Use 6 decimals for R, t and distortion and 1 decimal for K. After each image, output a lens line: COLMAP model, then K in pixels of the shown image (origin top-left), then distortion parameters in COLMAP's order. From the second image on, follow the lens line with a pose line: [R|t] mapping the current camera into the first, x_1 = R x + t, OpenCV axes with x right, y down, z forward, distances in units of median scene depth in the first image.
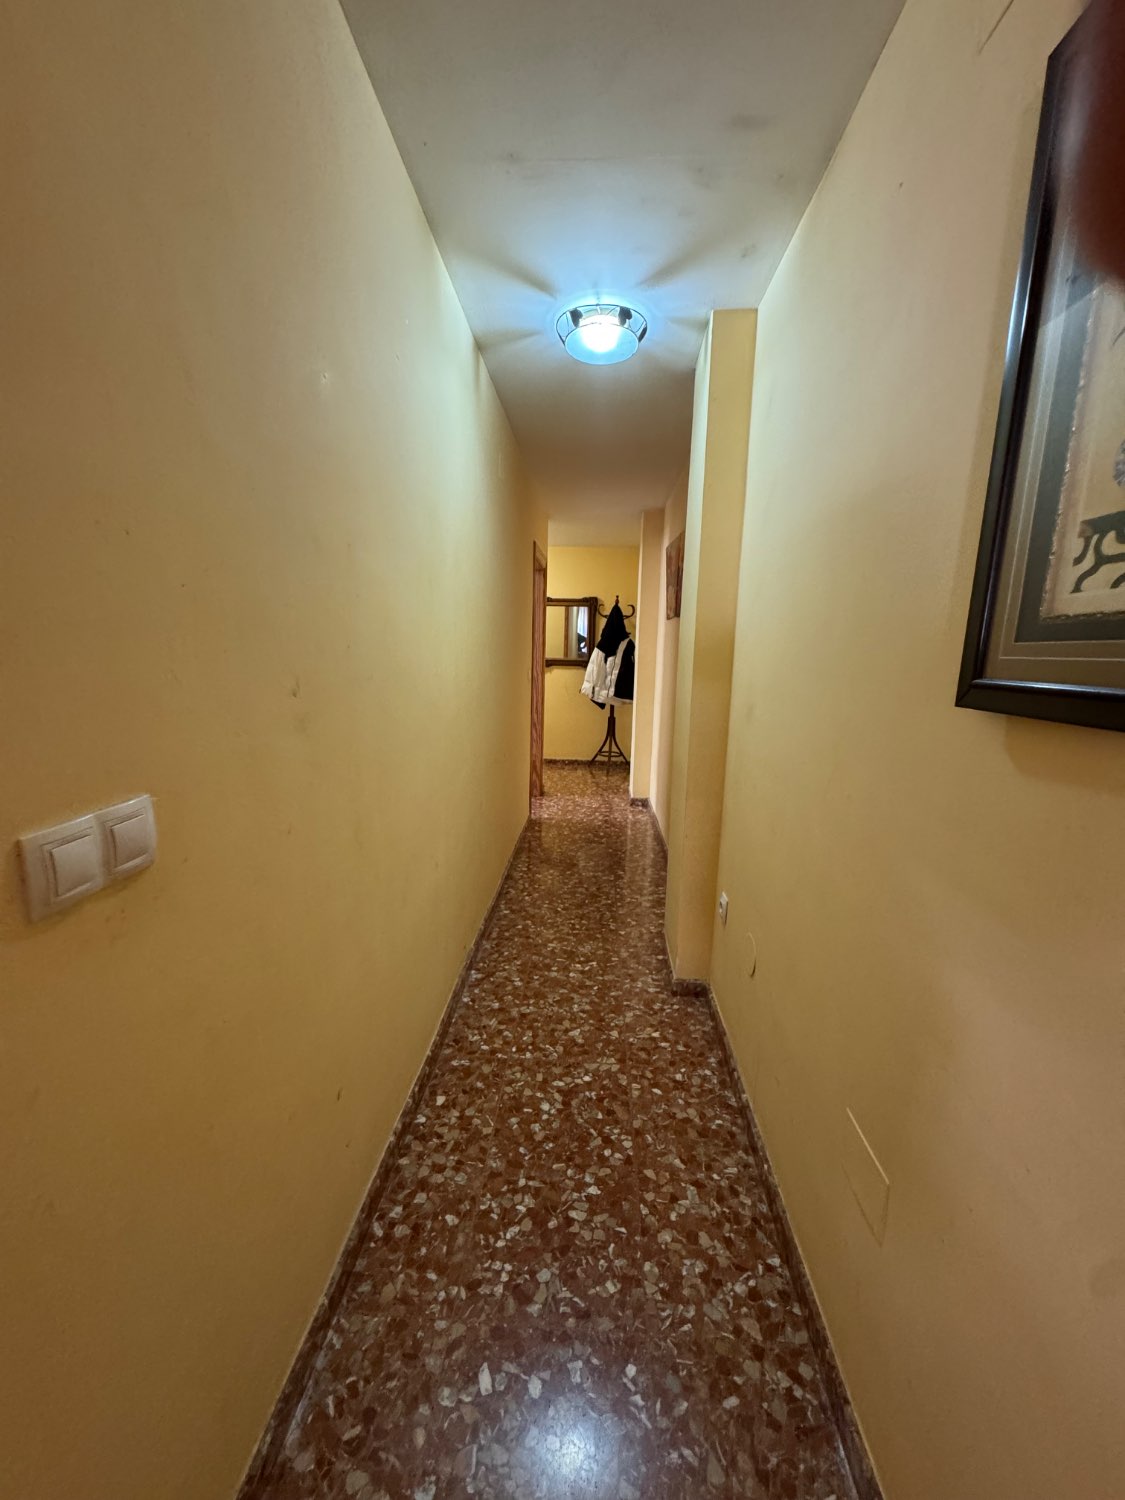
lens RADIAL K [[597.1, 0, 560.7], [0, 597.1, 750.4], [0, 0, 1]] dist [-0.004037, 0.000786]
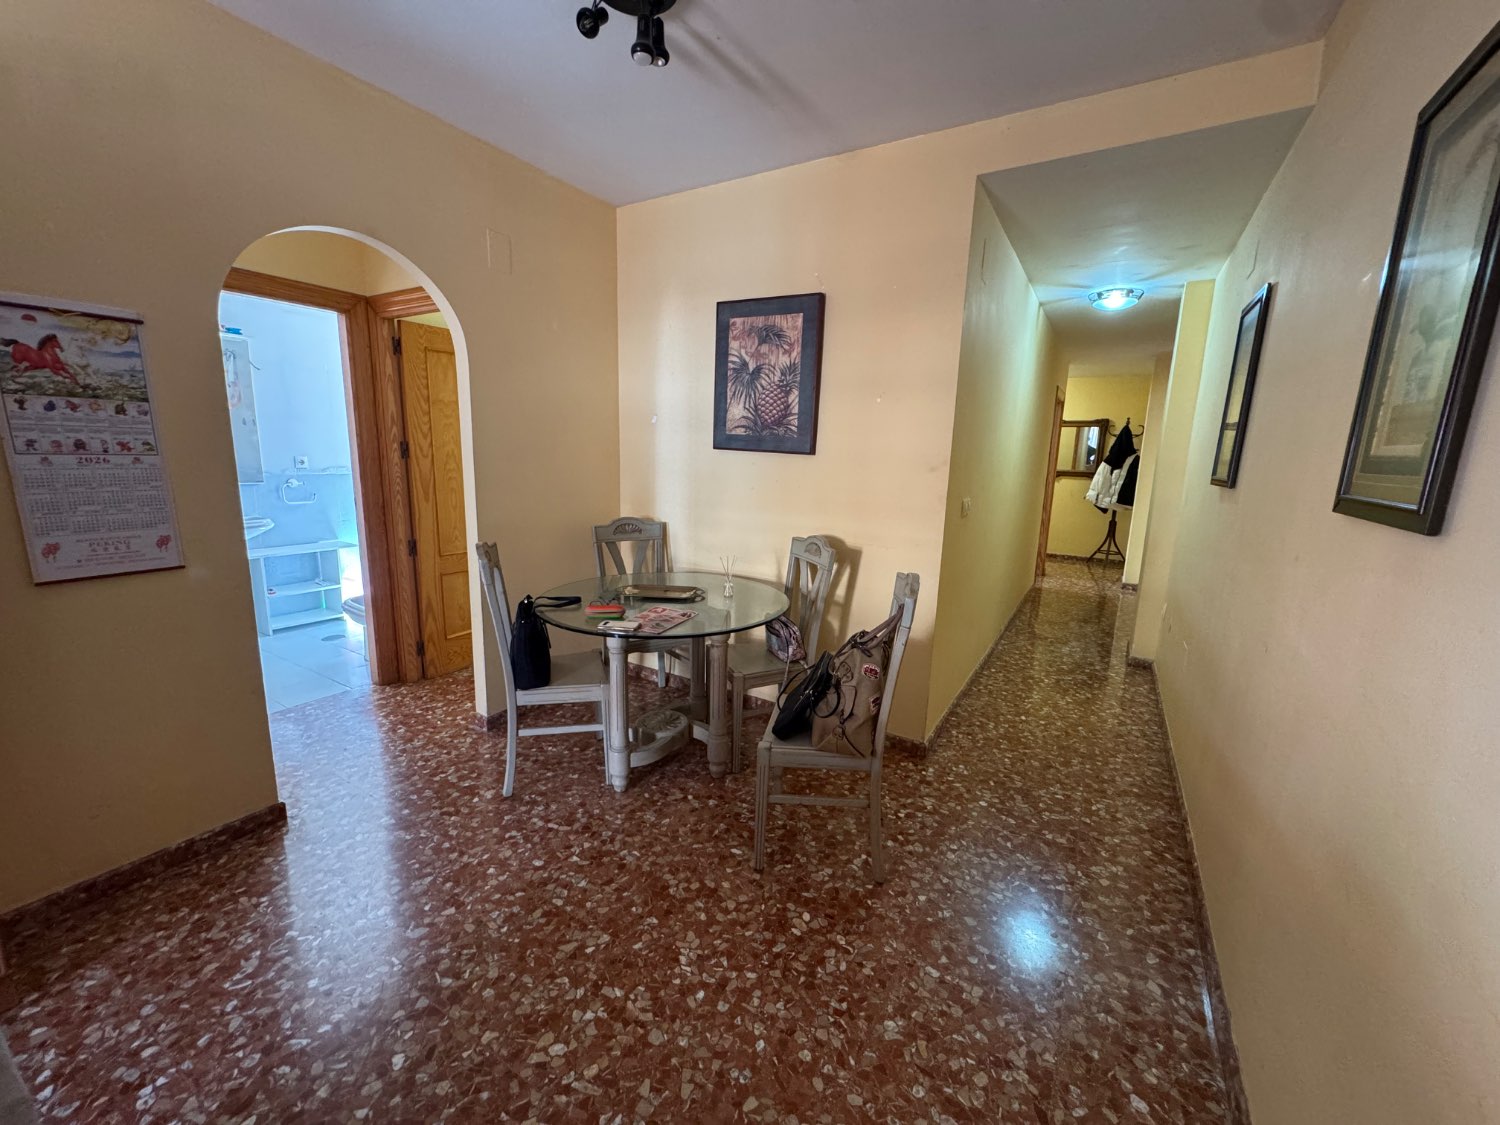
lens RADIAL K [[597.1, 0, 756.2], [0, 597.1, 560.8], [0, 0, 1]] dist [-0.004037, 0.000786]
pose [[0.890481, 0.086268, -0.446767, -0.009664], [-0.086052, 0.996073, 0.020819, 0.062769], [0.446809, 0.019906, 0.894408, -0.389875]]
